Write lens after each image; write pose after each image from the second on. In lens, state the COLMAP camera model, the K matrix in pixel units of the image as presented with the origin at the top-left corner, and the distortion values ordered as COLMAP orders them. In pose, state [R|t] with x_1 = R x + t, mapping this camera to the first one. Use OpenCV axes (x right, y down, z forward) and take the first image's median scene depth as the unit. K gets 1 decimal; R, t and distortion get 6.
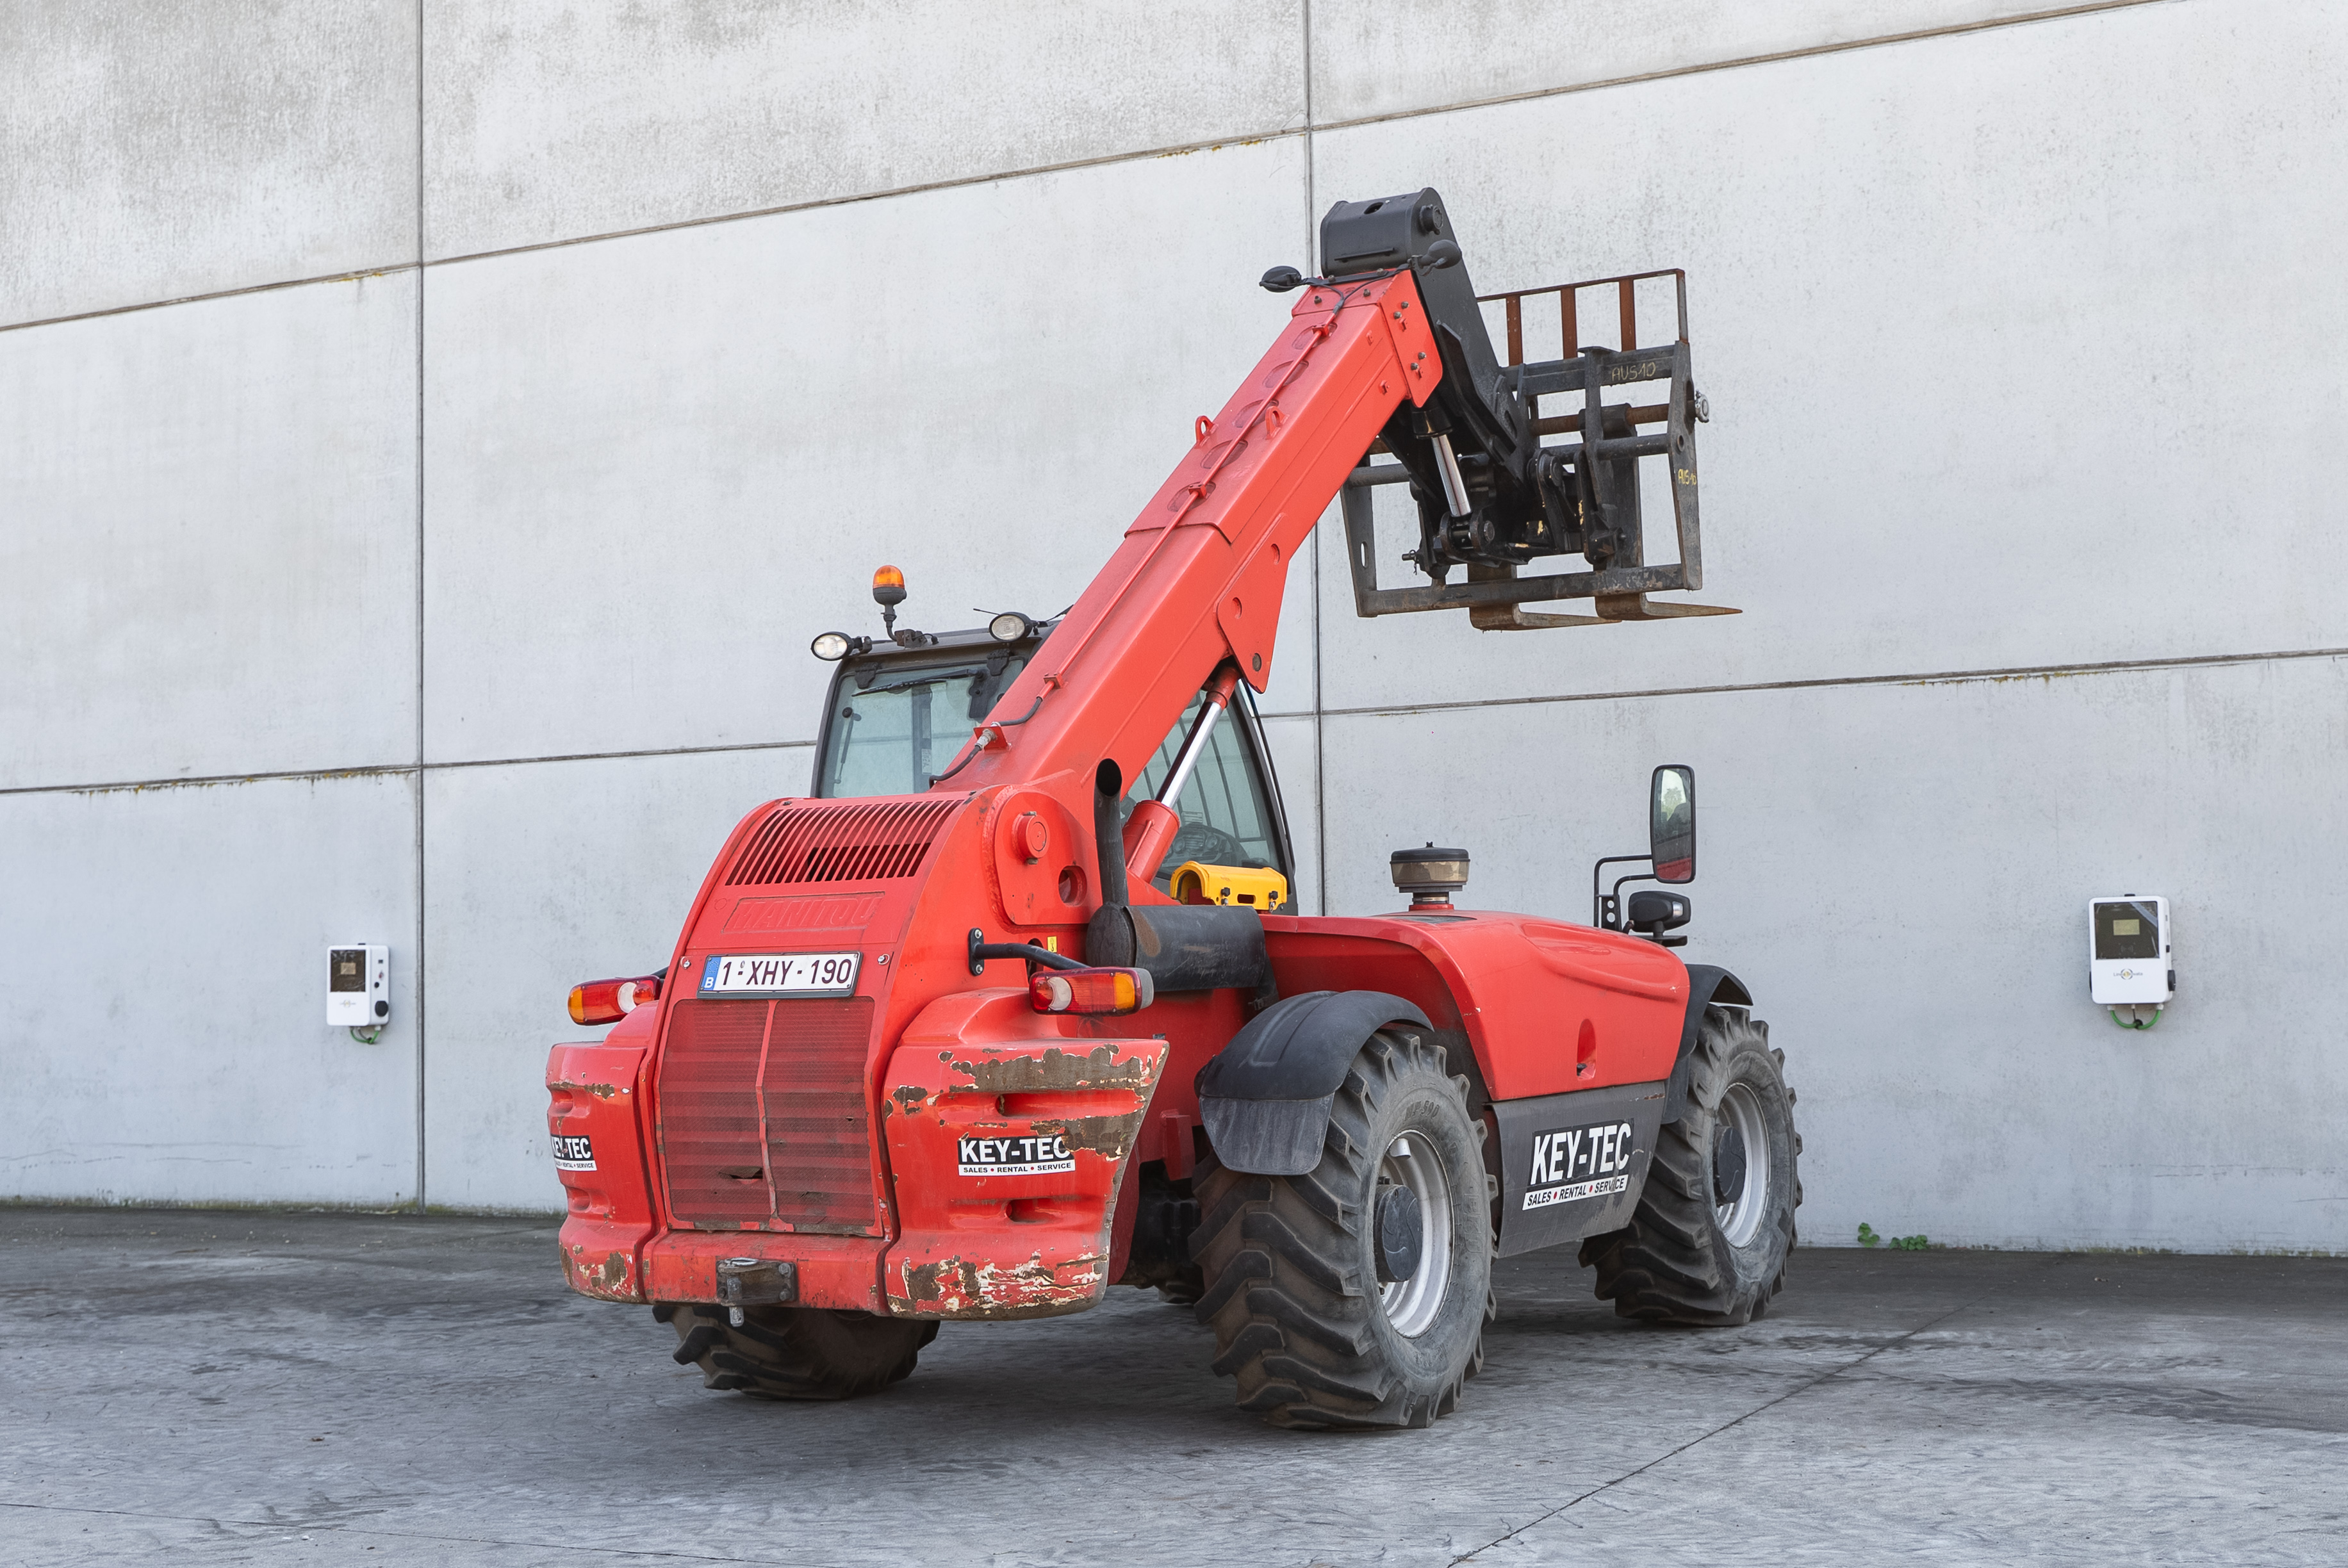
lens RADIAL K [[3072.9, 0, 1186.9], [0, 3072.9, 820.4], [0, 0, 1]] dist [-0.005974, 0.000000]
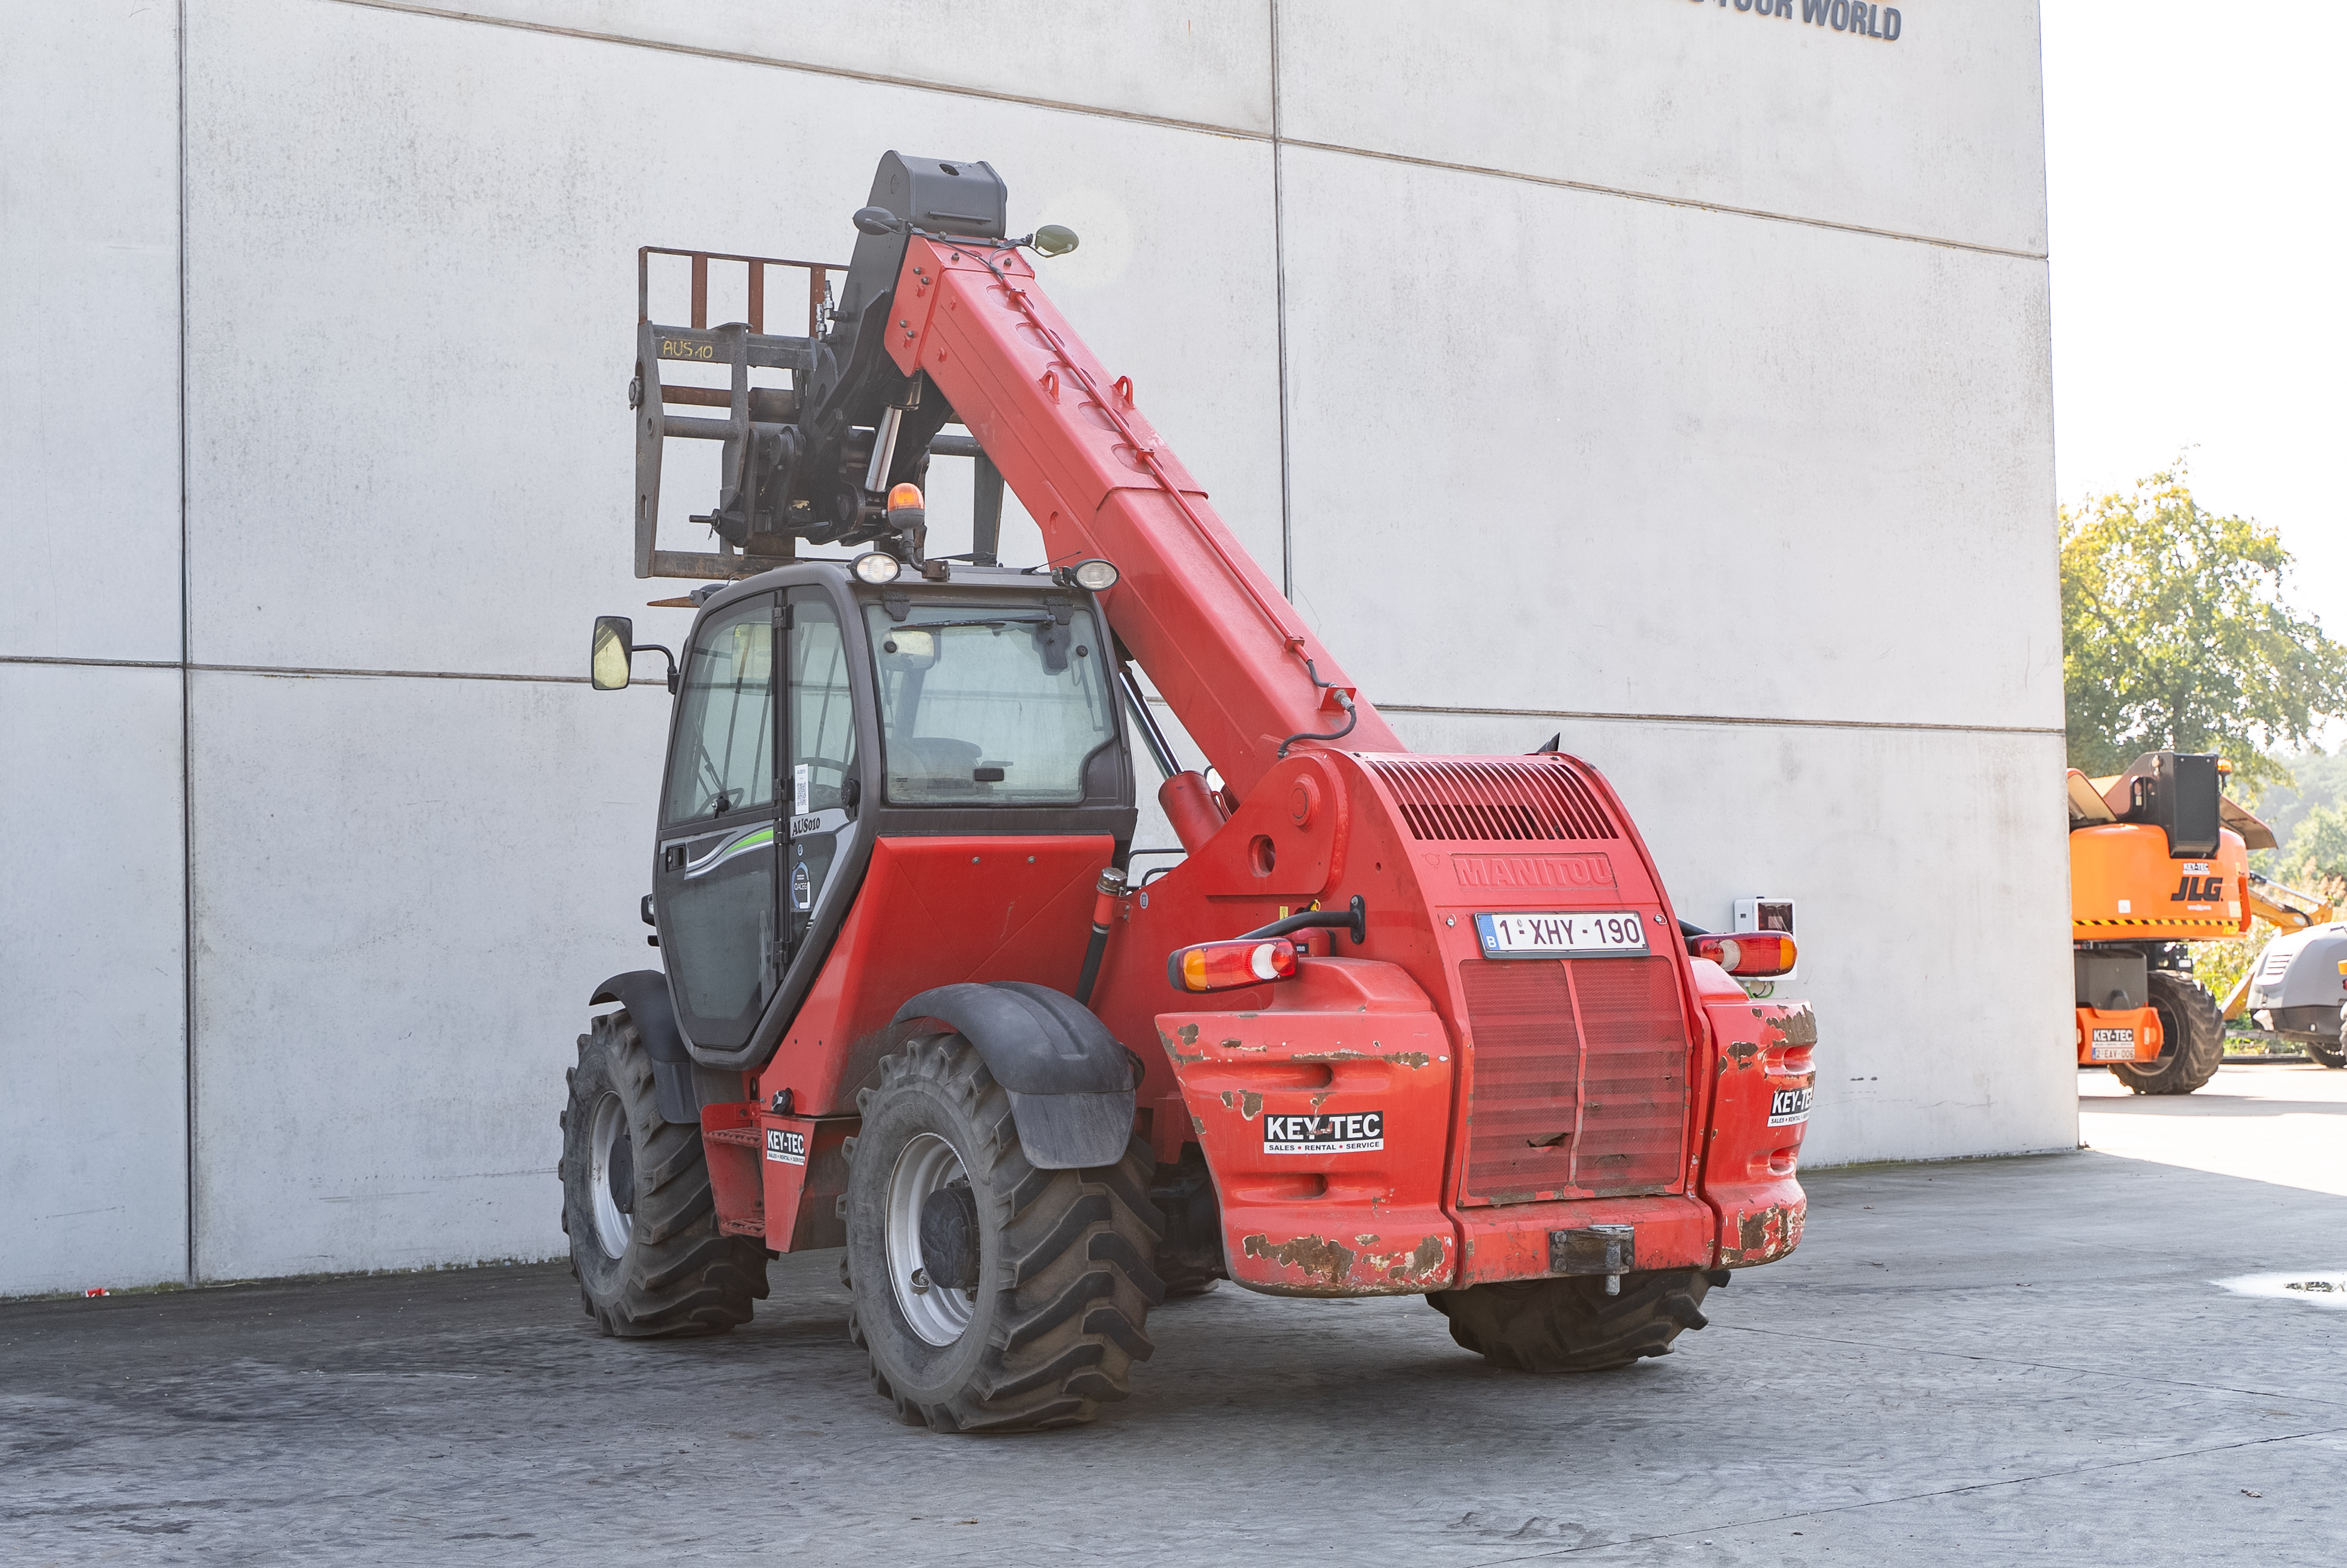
lens RADIAL K [[3155.8, 0, 1117.2], [0, 3155.8, 829.8], [0, 0, 1]] dist [-0.003242, 0.000000]
pose [[0.516864, 0.045852, 0.854839, -0.508925], [-0.033644, 0.998881, -0.033235, 0.027101], [-0.855406, -0.011582, 0.517828, 0.301012]]
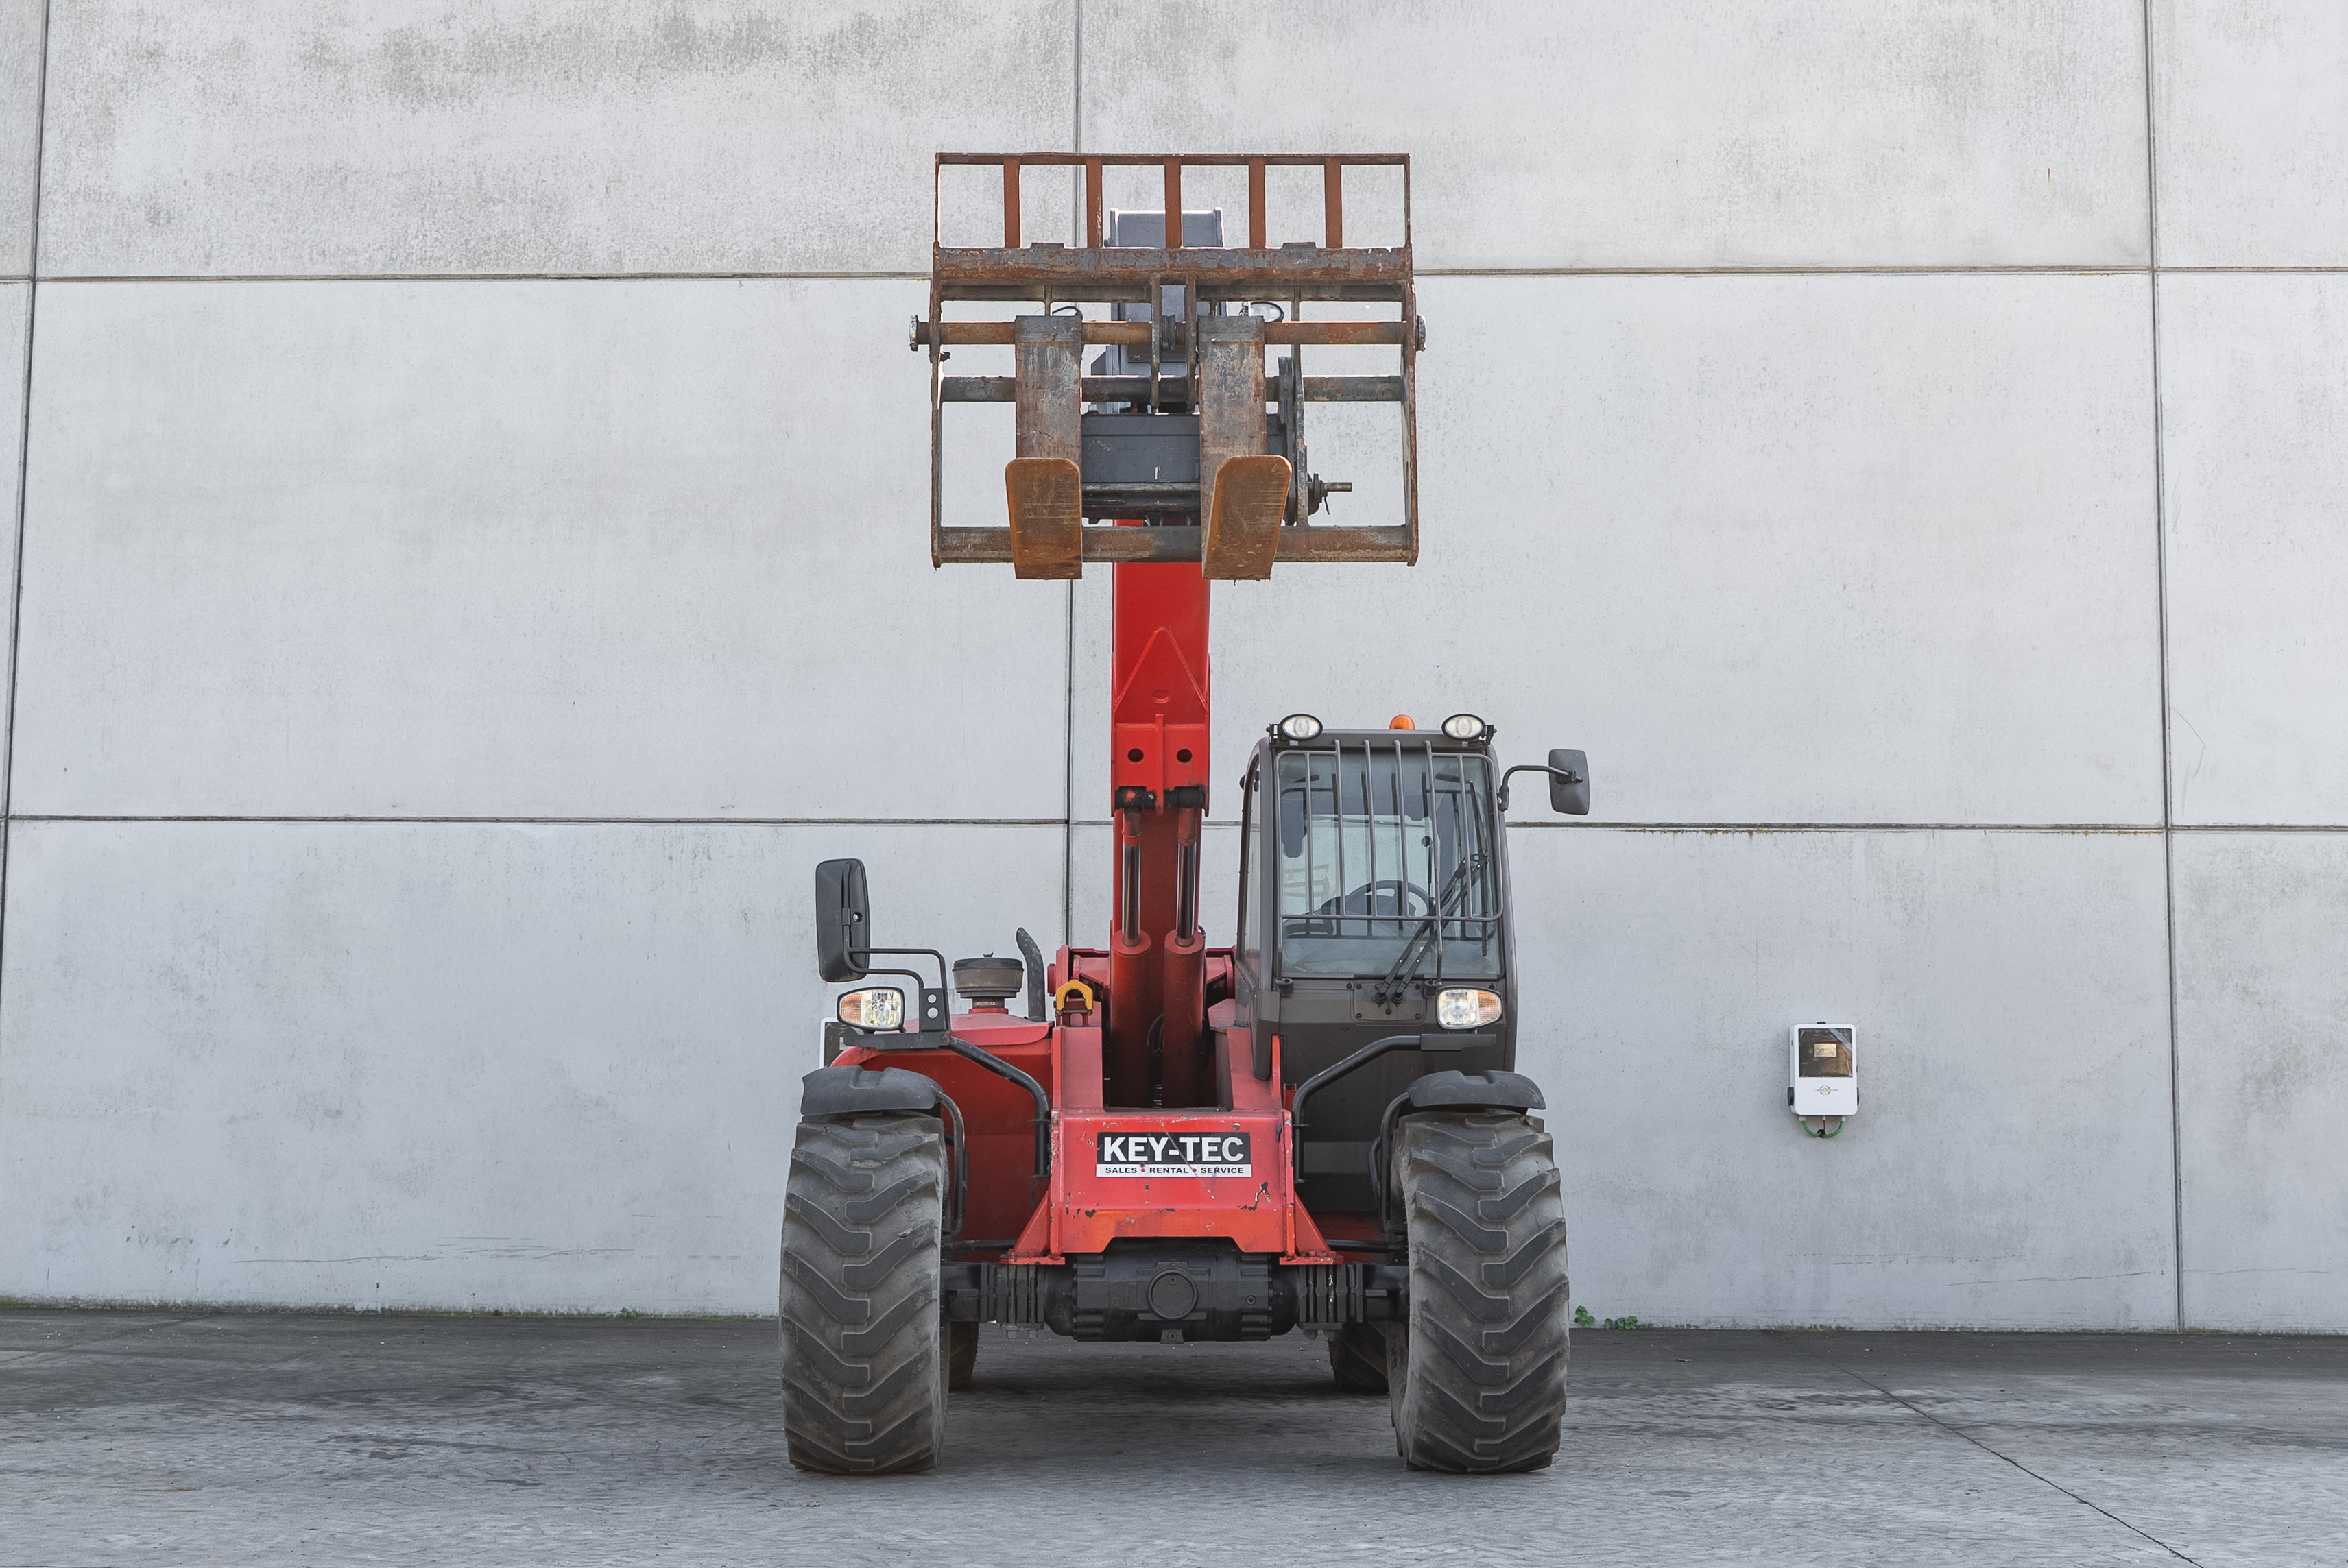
lens RADIAL K [[2984.3, 0, 1178.7], [0, 2984.3, 799.1], [0, 0, 1]] dist [-0.009296, 0.000000]
pose [[0.914243, 0.065054, 0.399910, -0.300843], [-0.046194, 0.997326, -0.056632, 0.011914], [-0.402524, 0.033302, 0.914803, 0.042577]]
